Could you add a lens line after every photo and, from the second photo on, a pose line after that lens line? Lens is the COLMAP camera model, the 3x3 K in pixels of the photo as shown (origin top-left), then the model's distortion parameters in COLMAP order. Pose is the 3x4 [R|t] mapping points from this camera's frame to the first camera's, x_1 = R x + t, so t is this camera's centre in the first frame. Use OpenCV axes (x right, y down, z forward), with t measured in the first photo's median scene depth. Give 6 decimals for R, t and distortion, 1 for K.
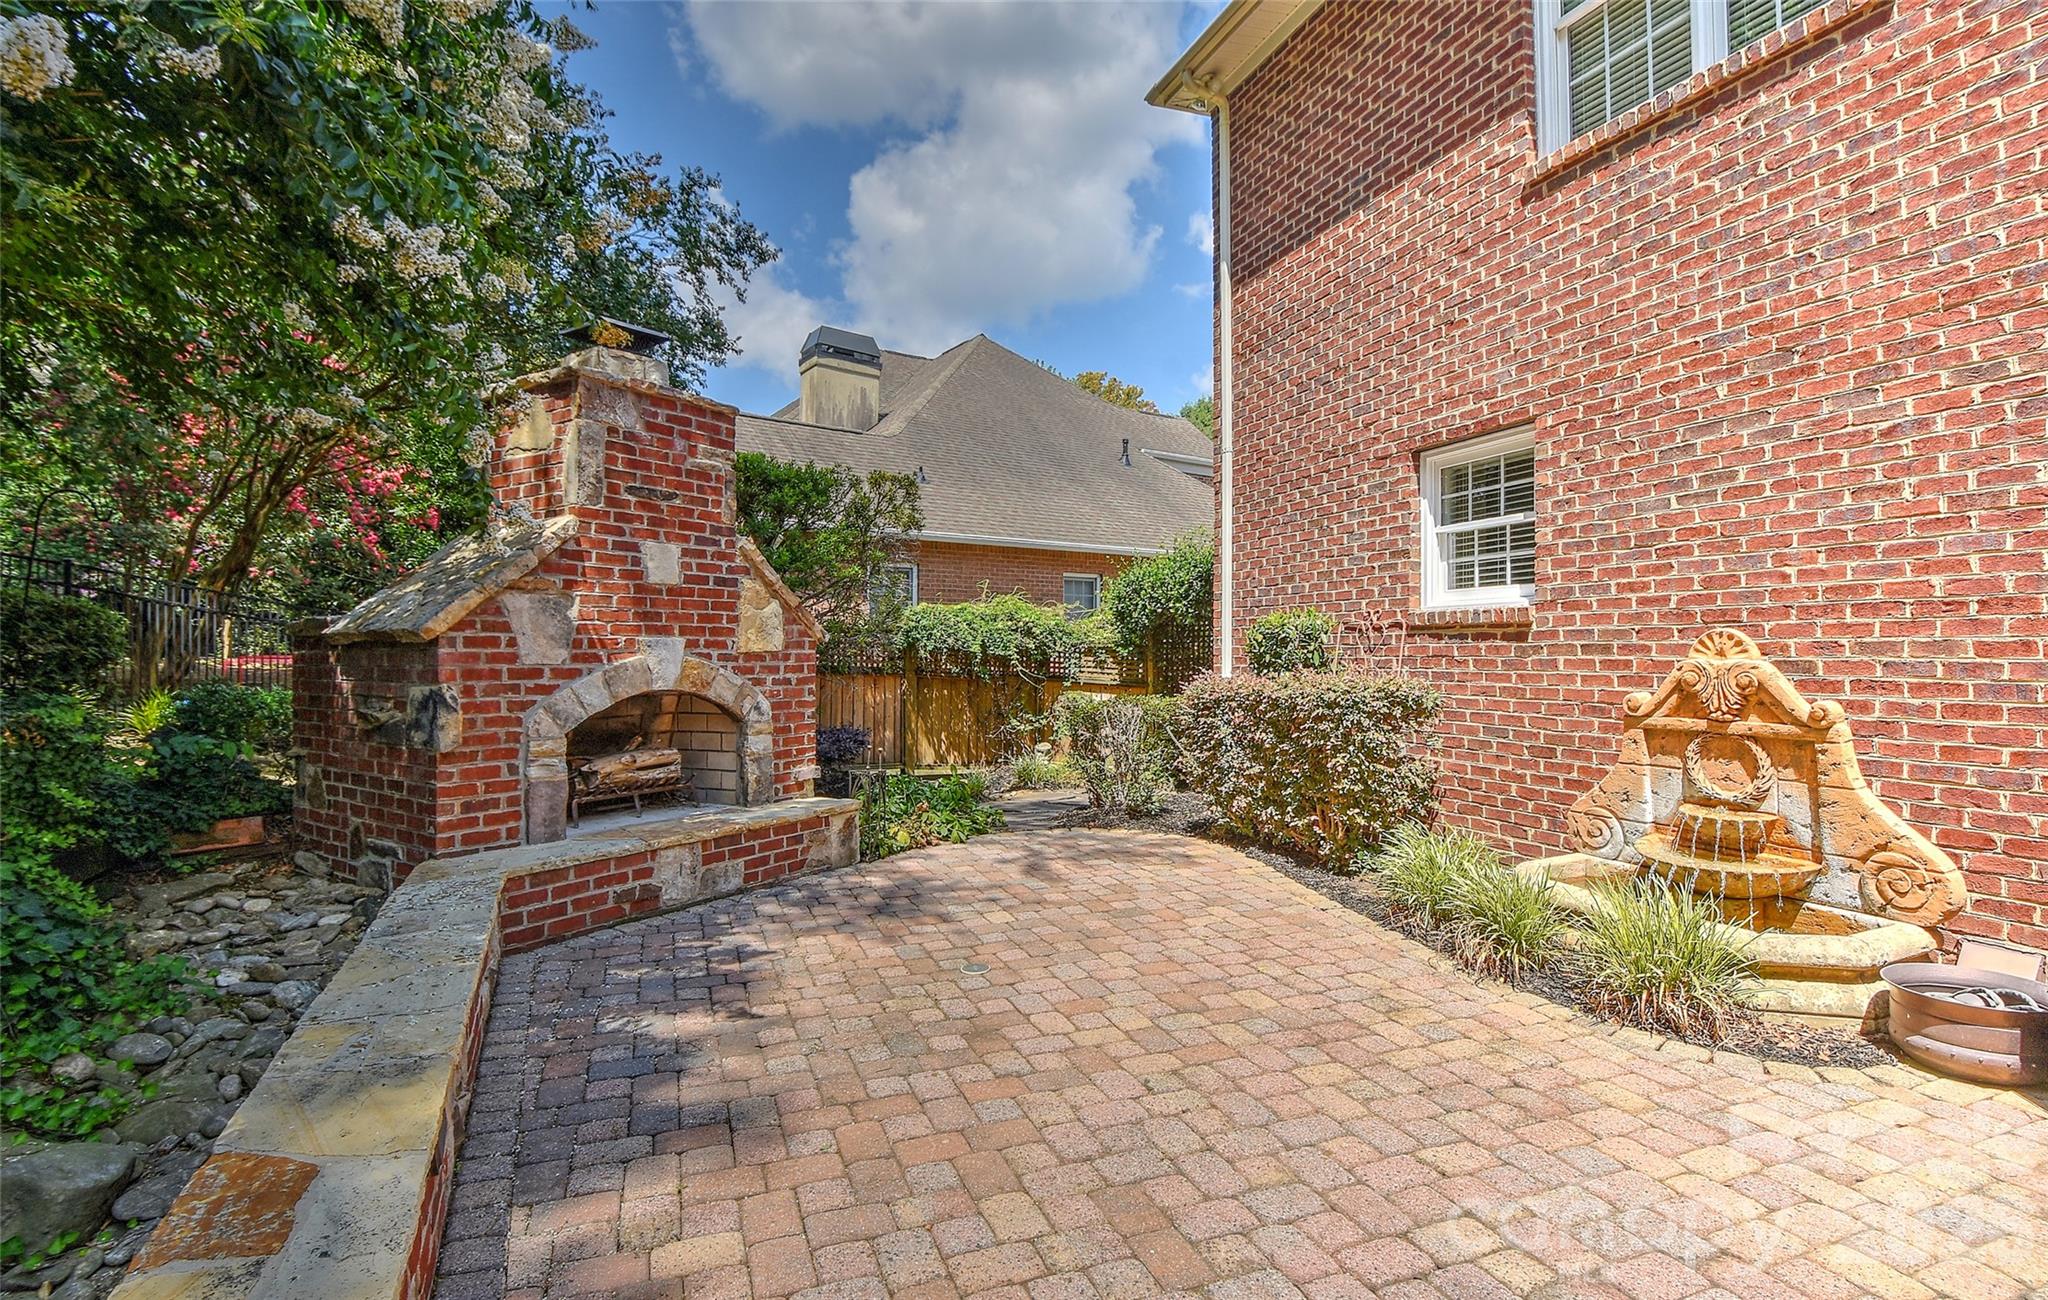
lens RADIAL K [[934.0, 0, 1031.7], [0, 934.0, 664.7], [0, 0, 1]] dist [0.019551, 0.000010]
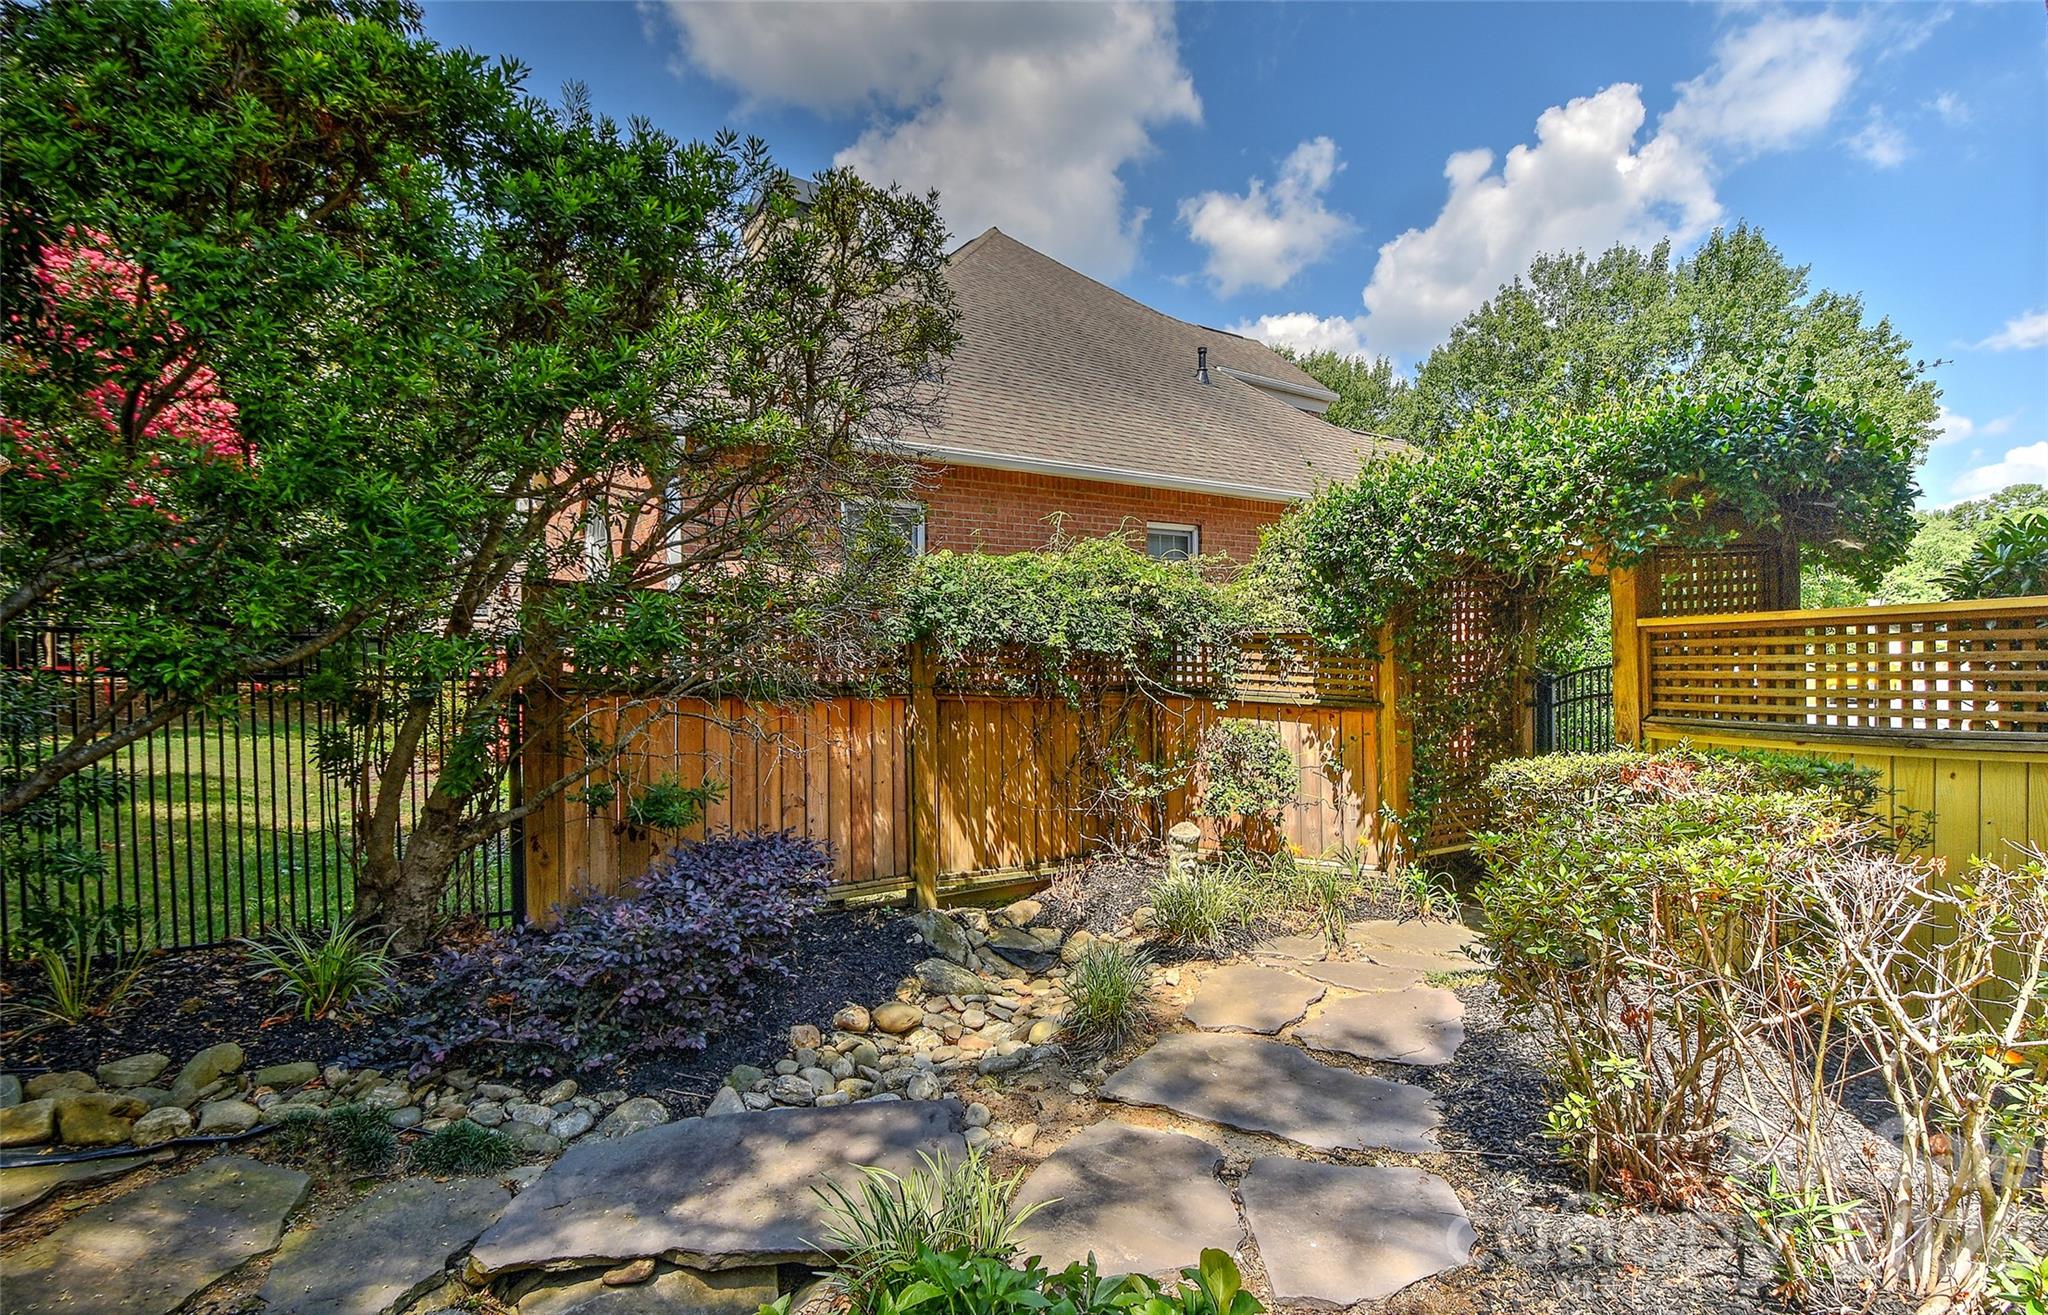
lens RADIAL K [[912.2, 0, 1030.4], [0, 912.2, 675.1], [0, 0, 1]] dist [0.003650, 0.000078]
pose [[0.999830, -0.017103, 0.006914, -0.157368], [0.016950, 0.999622, 0.021644, -0.019349], [-0.007282, -0.021523, 0.999742, 1.068912]]
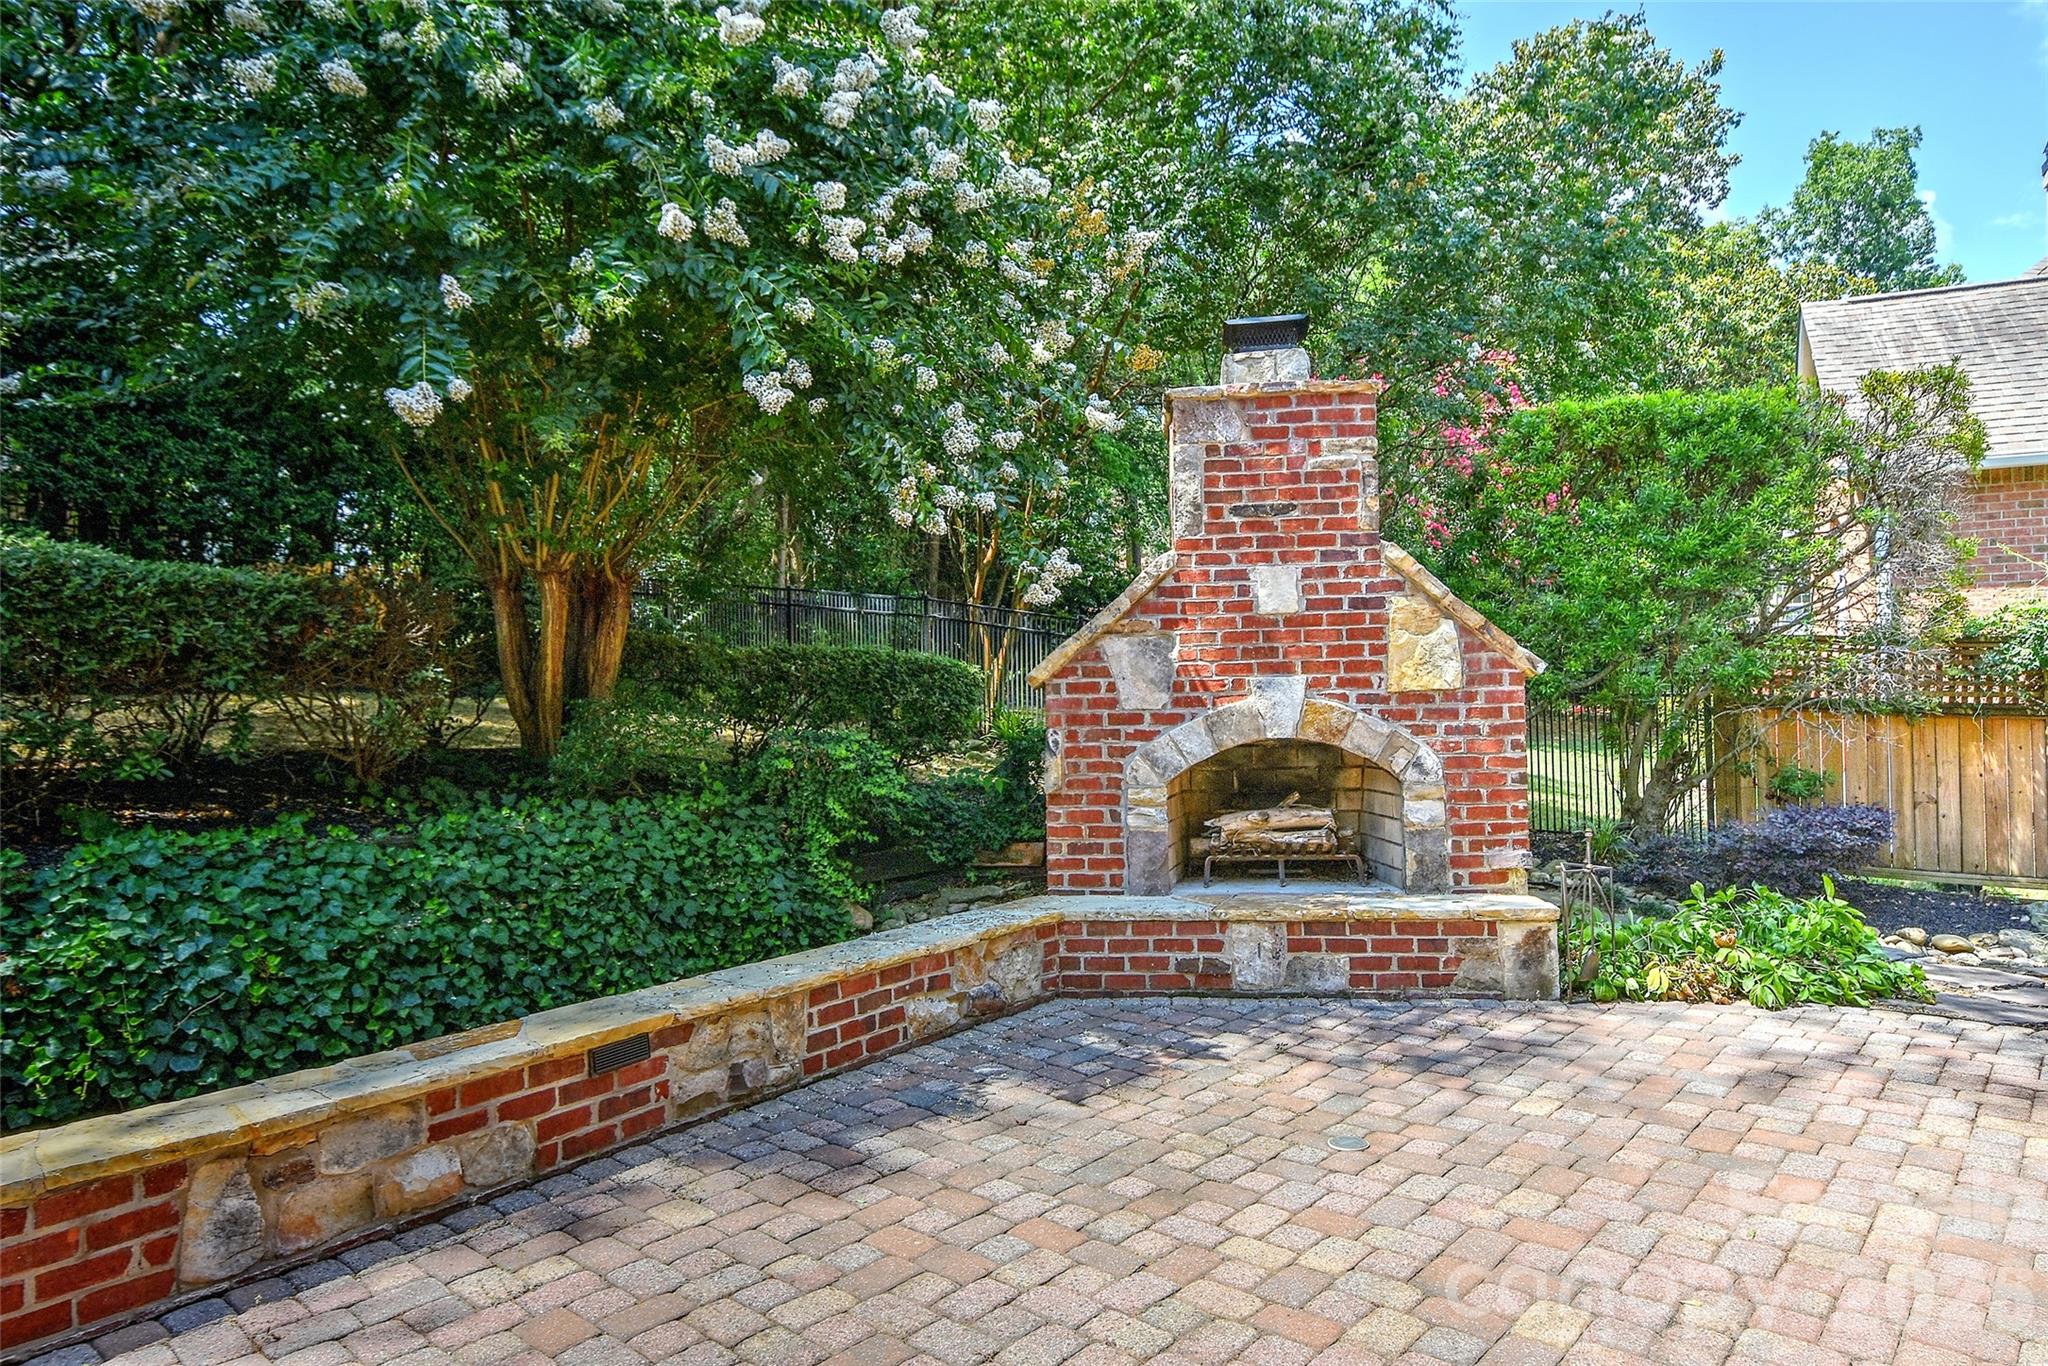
lens RADIAL K [[1311.8, 0, 1045.0], [0, 1311.8, 677.0], [0, 0, 1]] dist [0.010885, -0.001661]
pose [[0.458147, -0.020790, -0.888634, 0.553755], [0.009078, 0.999784, -0.018711, -0.008121], [0.888830, 0.000506, 0.458236, 0.261817]]
